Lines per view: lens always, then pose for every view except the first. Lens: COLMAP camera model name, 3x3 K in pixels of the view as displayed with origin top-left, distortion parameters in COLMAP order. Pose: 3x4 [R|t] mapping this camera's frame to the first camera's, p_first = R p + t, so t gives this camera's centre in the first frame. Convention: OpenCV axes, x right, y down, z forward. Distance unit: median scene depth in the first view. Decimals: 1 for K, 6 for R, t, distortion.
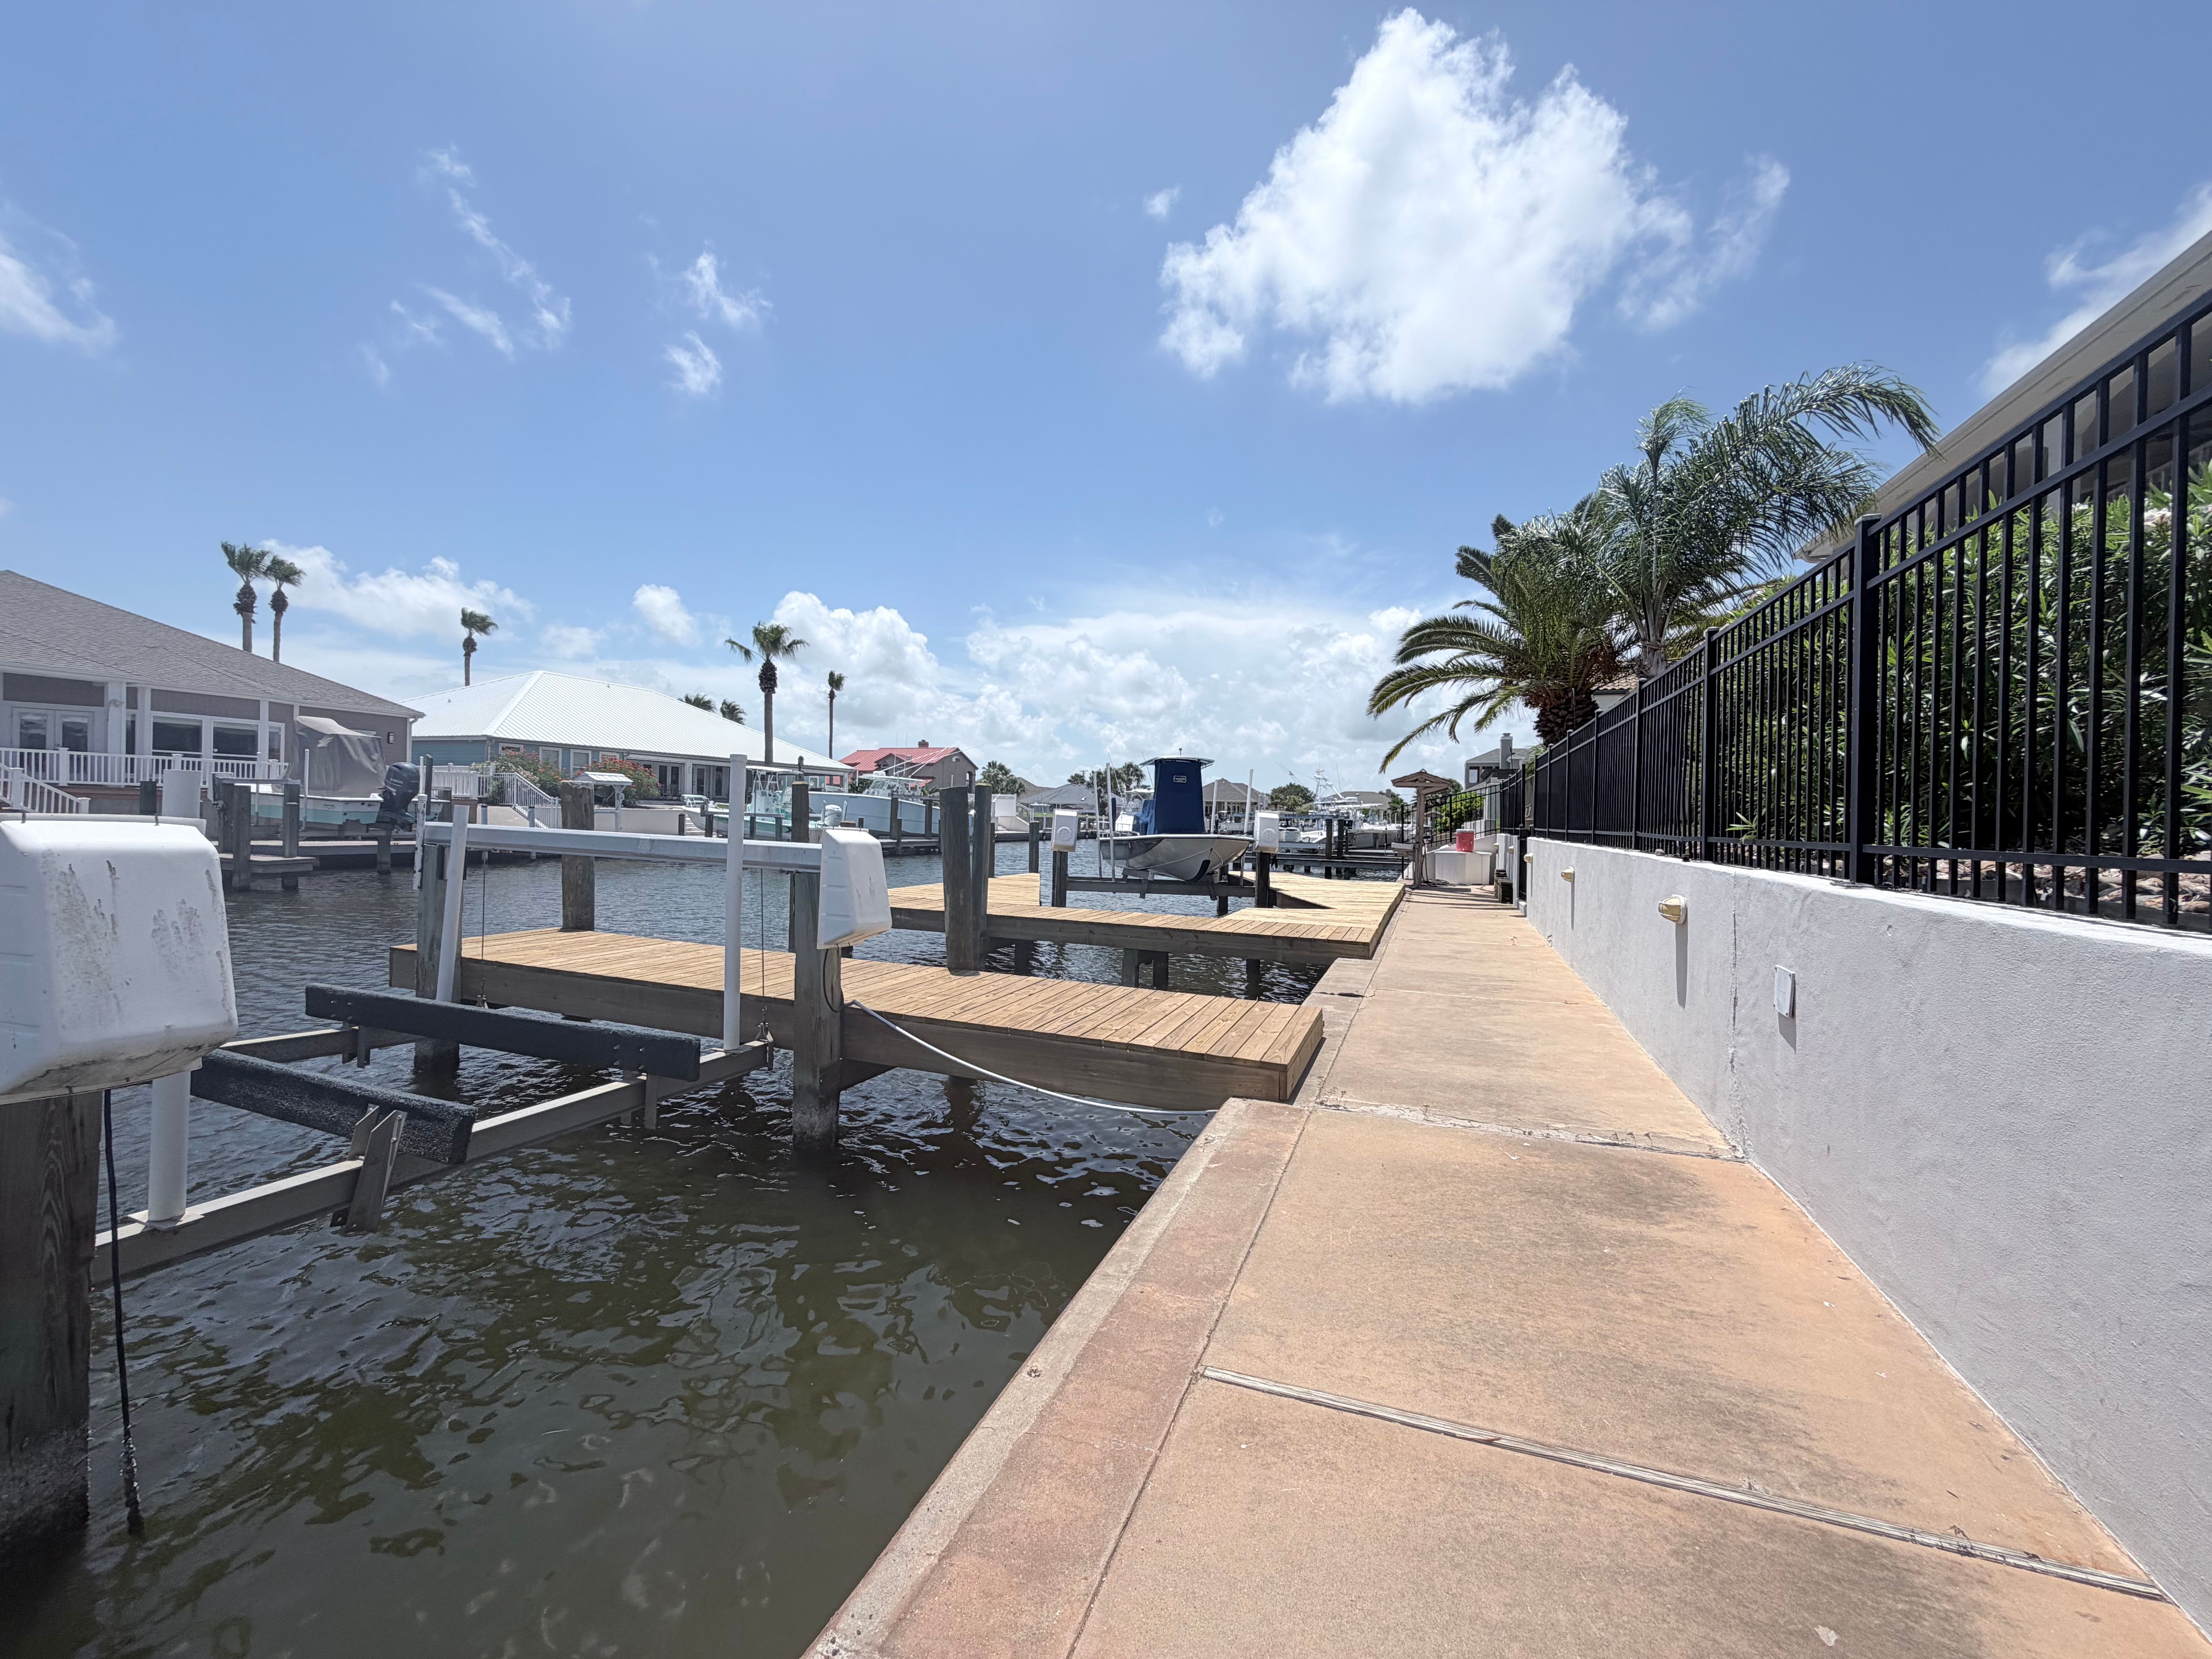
lens RADIAL K [[887.9, 0, 1108.0], [0, 887.9, 837.2], [0, 0, 1]] dist [-0.007342, 0.002058]
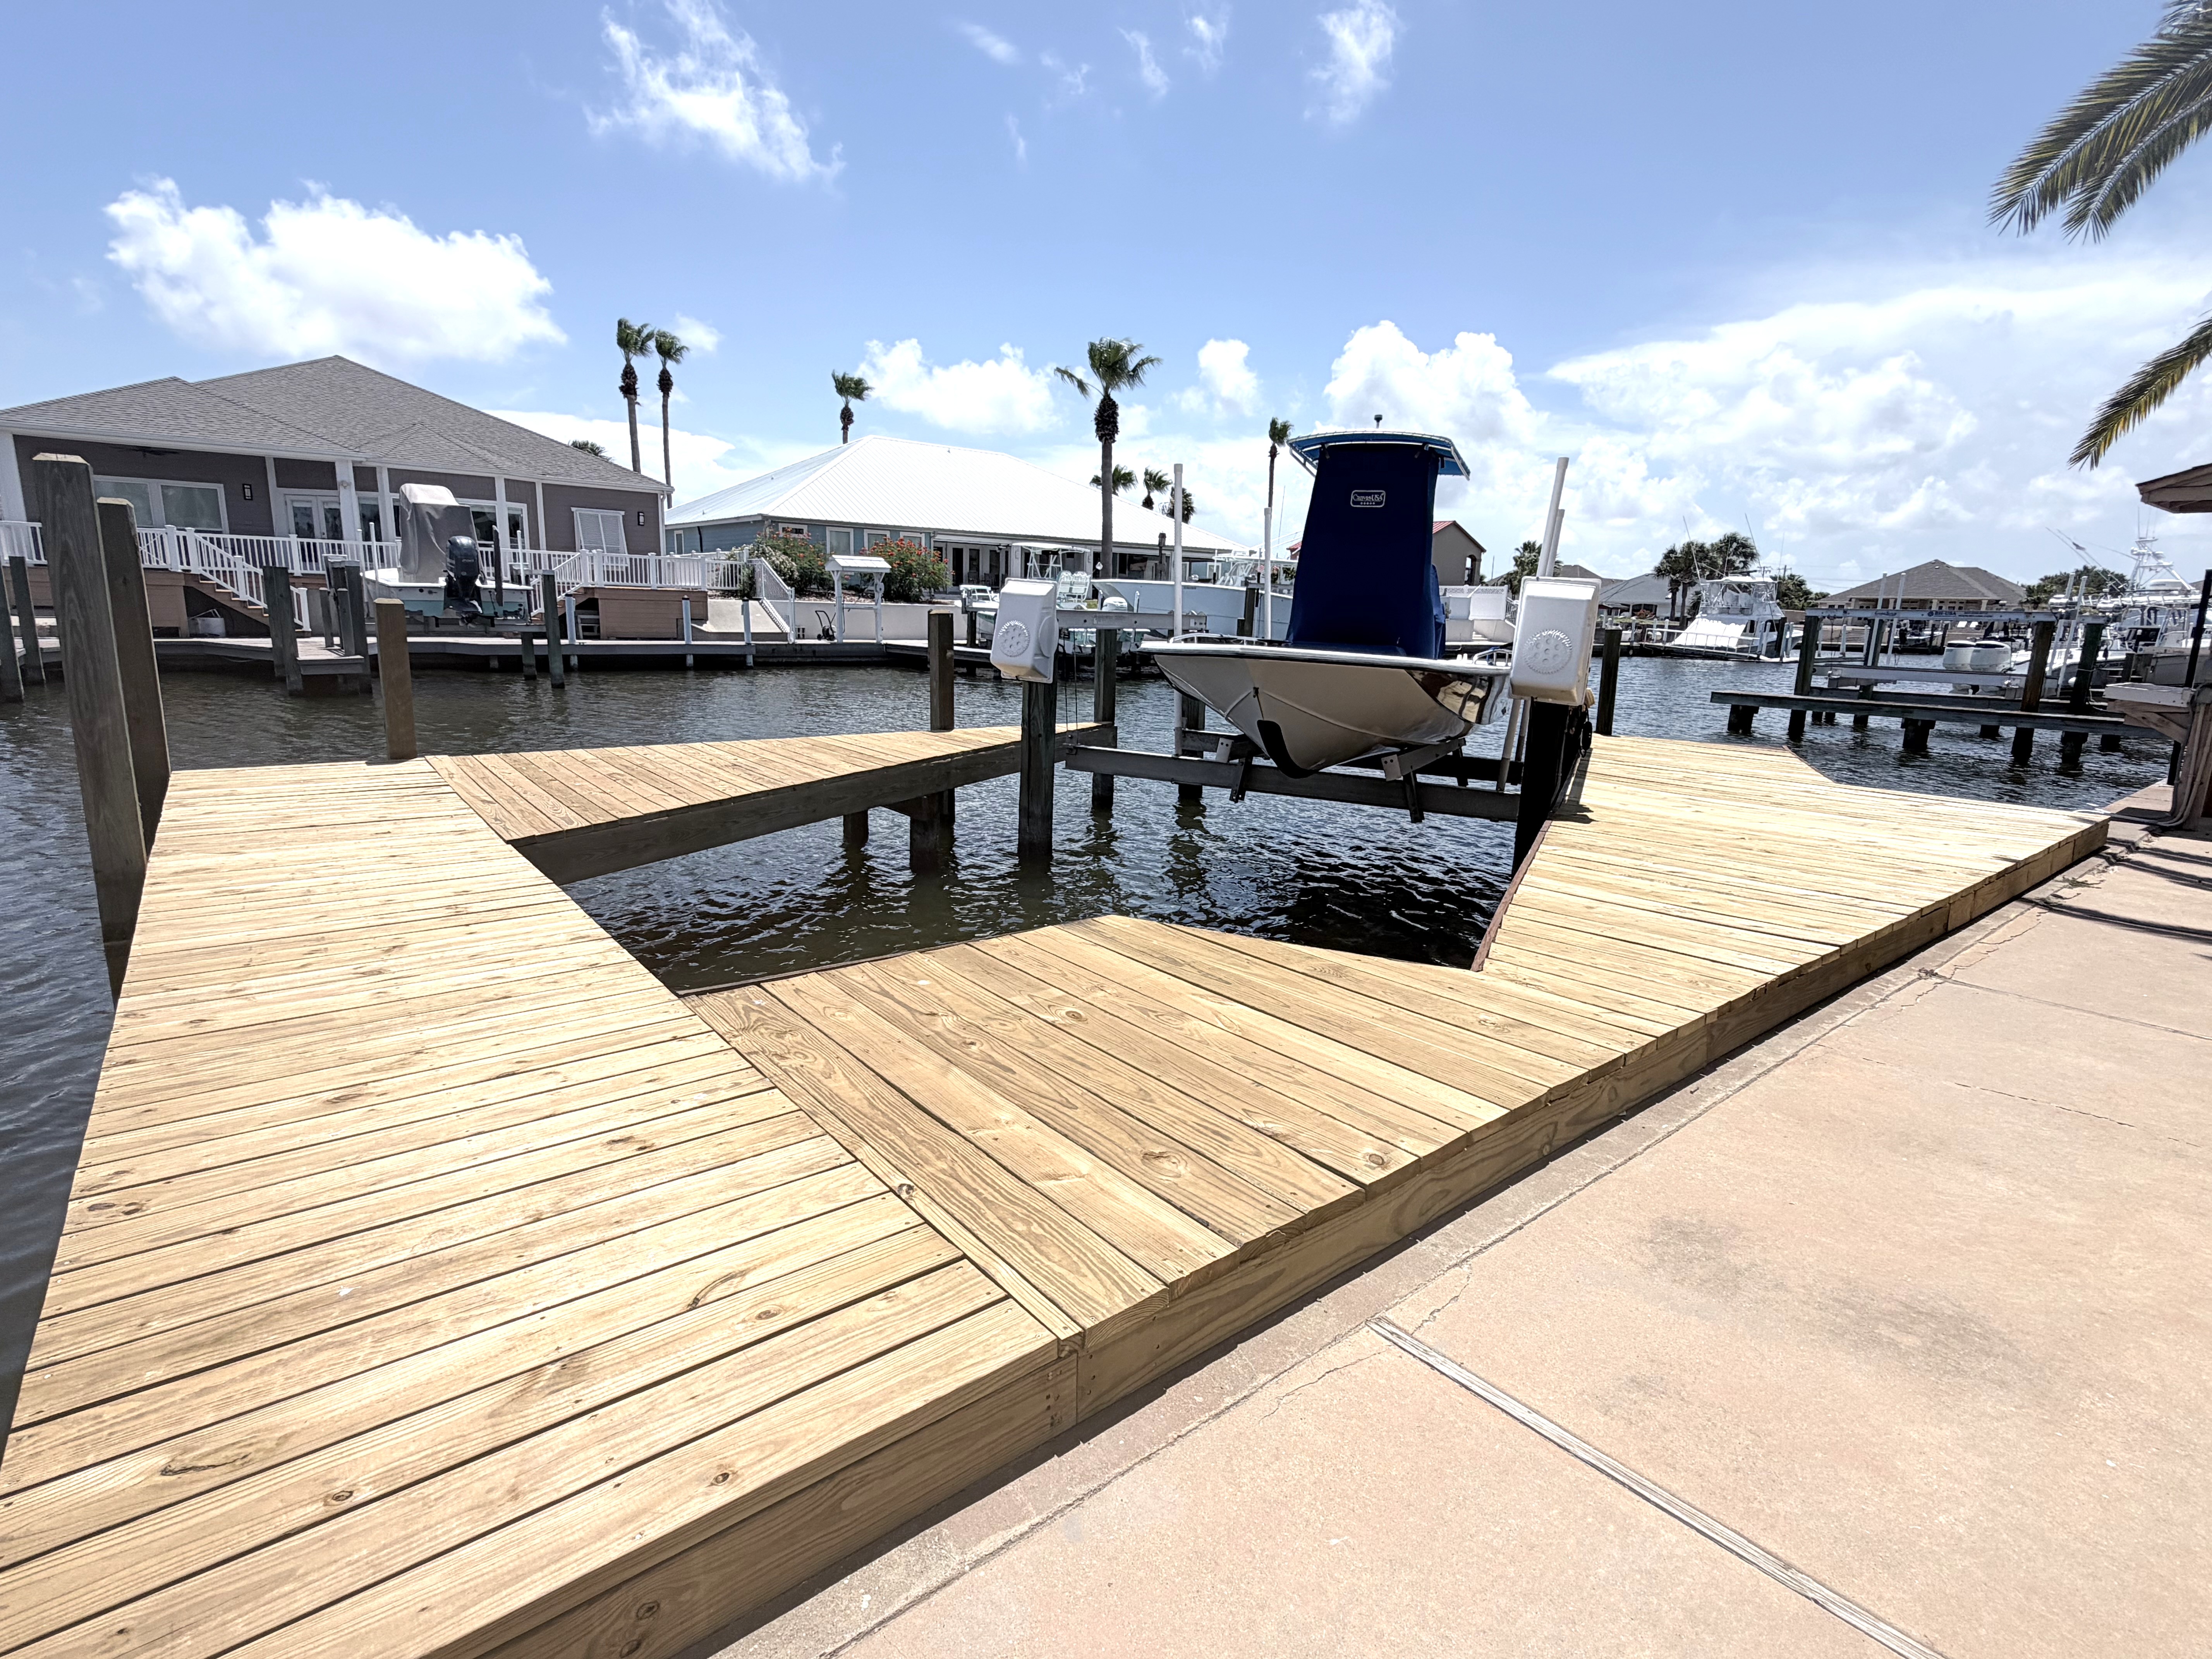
lens RADIAL K [[1074.3, 0, 1104.8], [0, 1074.3, 834.7], [0, 0, 1]] dist [0.004334, -0.001690]
pose [[0.856940, 0.106261, -0.504343, 0.123003], [-0.018243, 0.984157, 0.176356, -0.002065], [0.515093, -0.141926, 0.845303, 0.275004]]
